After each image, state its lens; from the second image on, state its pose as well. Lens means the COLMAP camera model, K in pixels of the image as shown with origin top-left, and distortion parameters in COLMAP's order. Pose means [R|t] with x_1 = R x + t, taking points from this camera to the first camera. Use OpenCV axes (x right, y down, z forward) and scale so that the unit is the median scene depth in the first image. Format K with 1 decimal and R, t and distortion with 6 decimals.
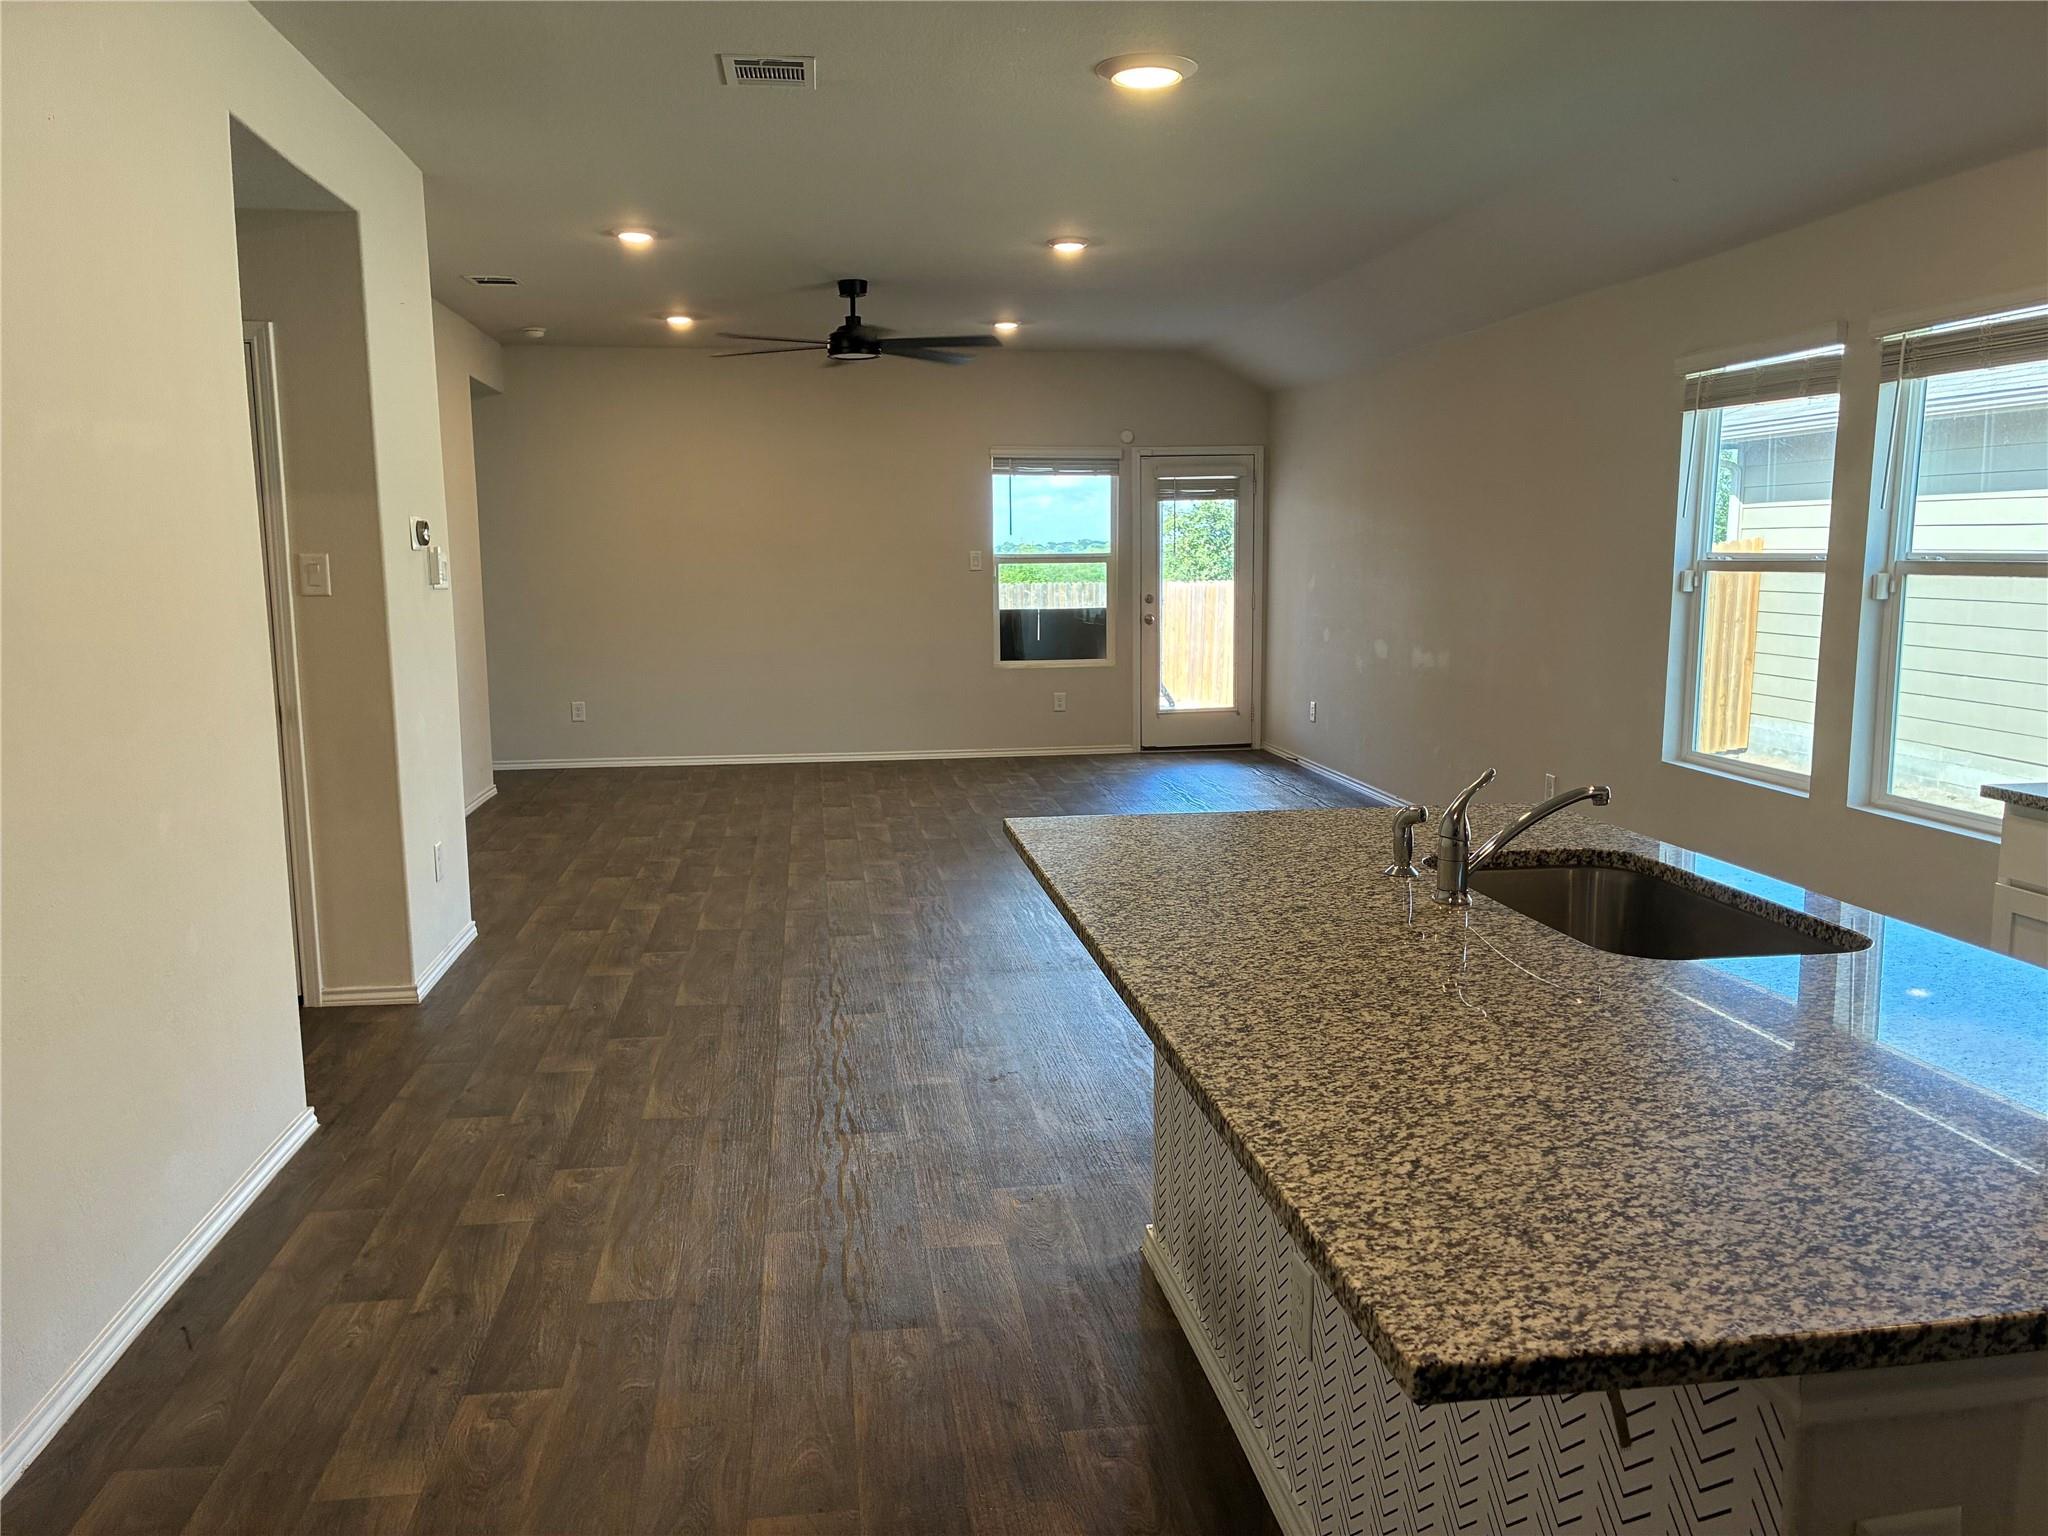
lens RADIAL K [[1561.0, 0, 1025.7], [0, 1561.0, 768.8], [0, 0, 1]] dist [0.012231, -0.007209]
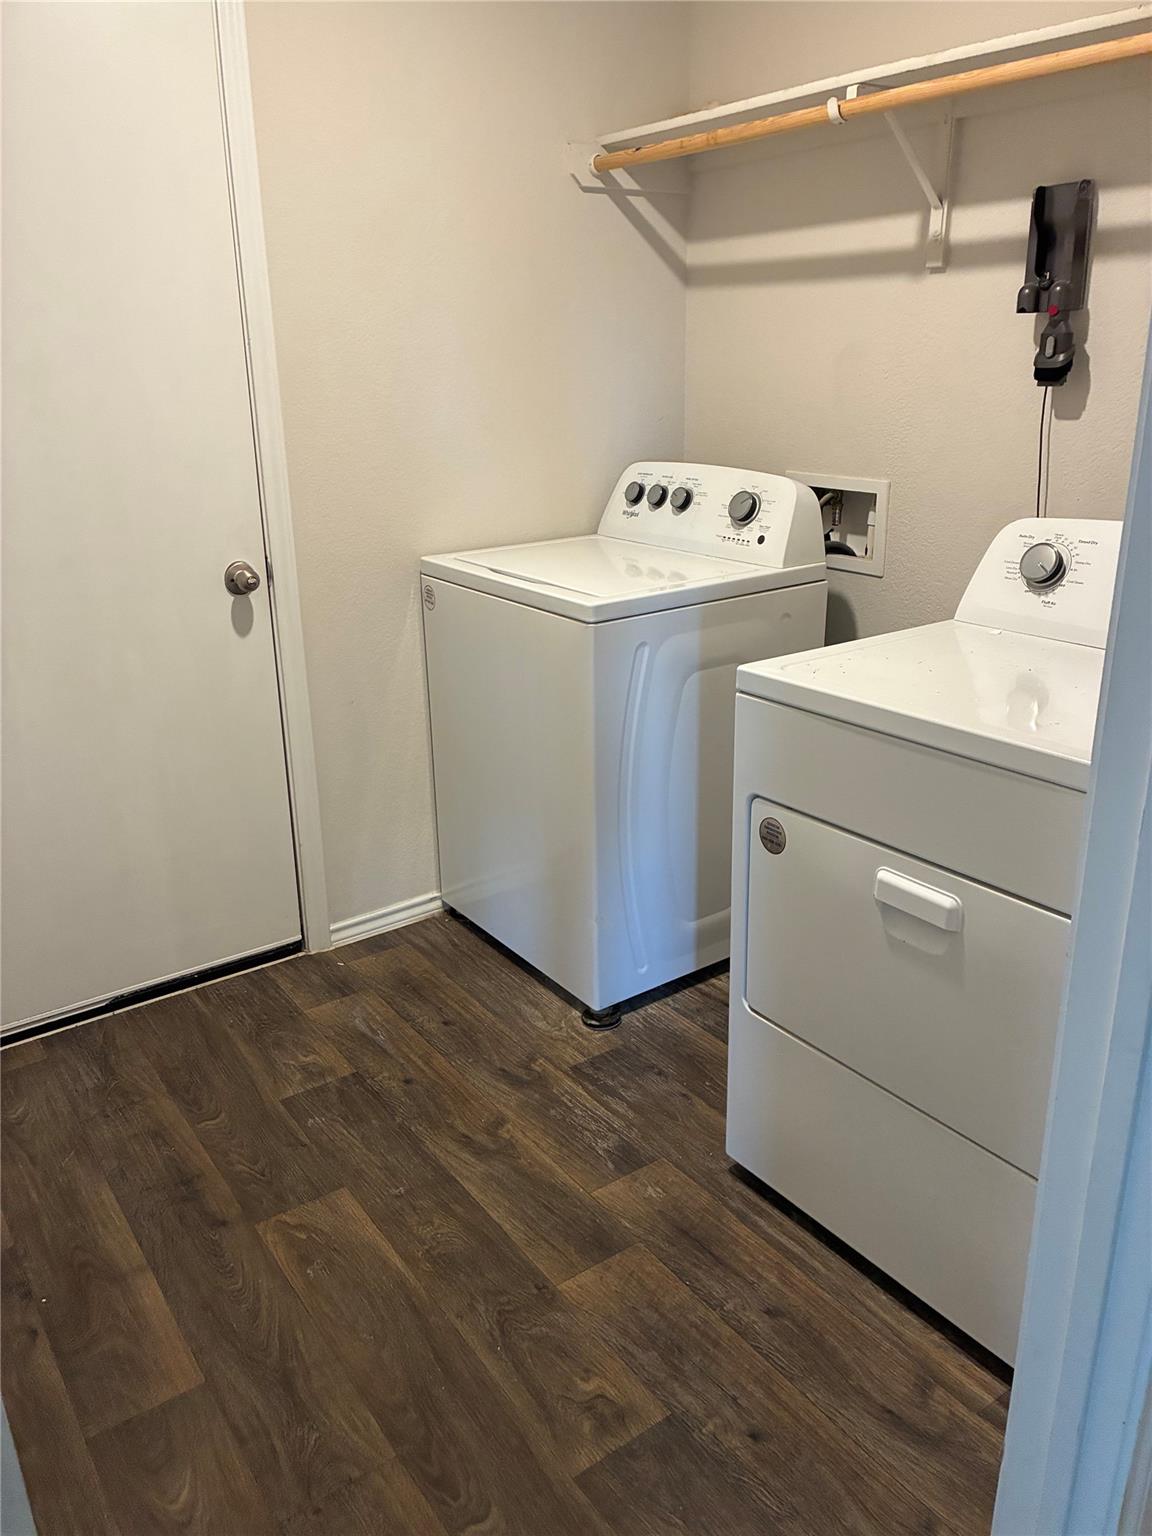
lens RADIAL K [[1157.4, 0, 577.6], [0, 1157.4, 769.4], [0, 0, 1]] dist [-0.000525, 0.001524]
pose [[-0.883454, 0.275271, -0.379123, -0.179233], [0.050725, 0.860638, 0.506684, -0.185777], [0.465763, 0.428402, -0.774297, 1.280306]]
